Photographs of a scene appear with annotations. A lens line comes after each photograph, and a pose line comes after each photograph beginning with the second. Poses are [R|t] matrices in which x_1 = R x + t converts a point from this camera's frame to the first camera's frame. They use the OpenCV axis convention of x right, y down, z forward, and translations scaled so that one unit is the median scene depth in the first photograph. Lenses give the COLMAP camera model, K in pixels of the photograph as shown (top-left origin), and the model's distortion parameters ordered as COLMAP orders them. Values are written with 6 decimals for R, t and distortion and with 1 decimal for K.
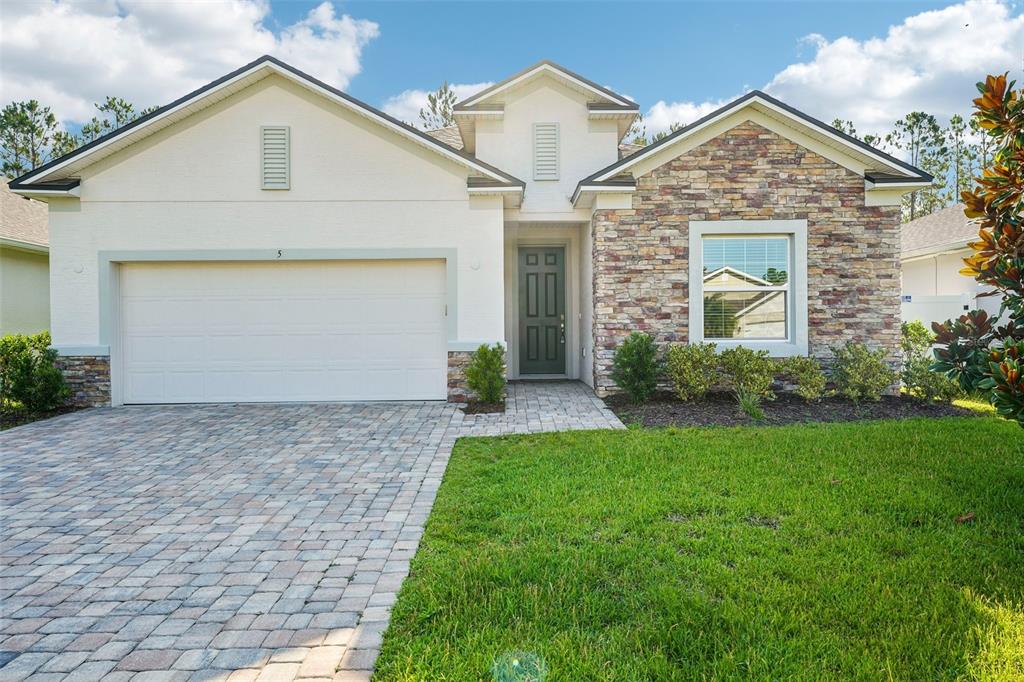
lens RADIAL K [[660.9, 0, 512.1], [0, 660.9, 339.9], [0, 0, 1]] dist [0.009730, 0.001028]
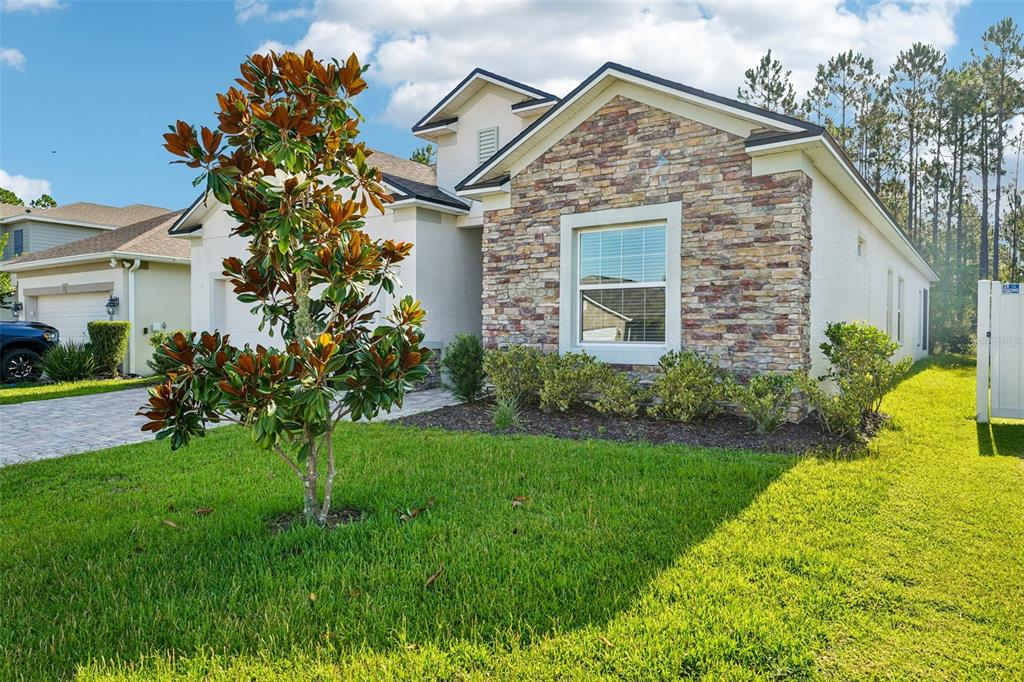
lens RADIAL K [[683.1, 0, 512.1], [0, 683.1, 341.2], [0, 0, 1]] dist [0.005765, 0.001124]
pose [[0.810347, 0.019451, -0.585628, 0.780415], [-0.014553, 0.999809, 0.013070, -0.013328], [0.585770, -0.002068, 0.810475, 0.176651]]
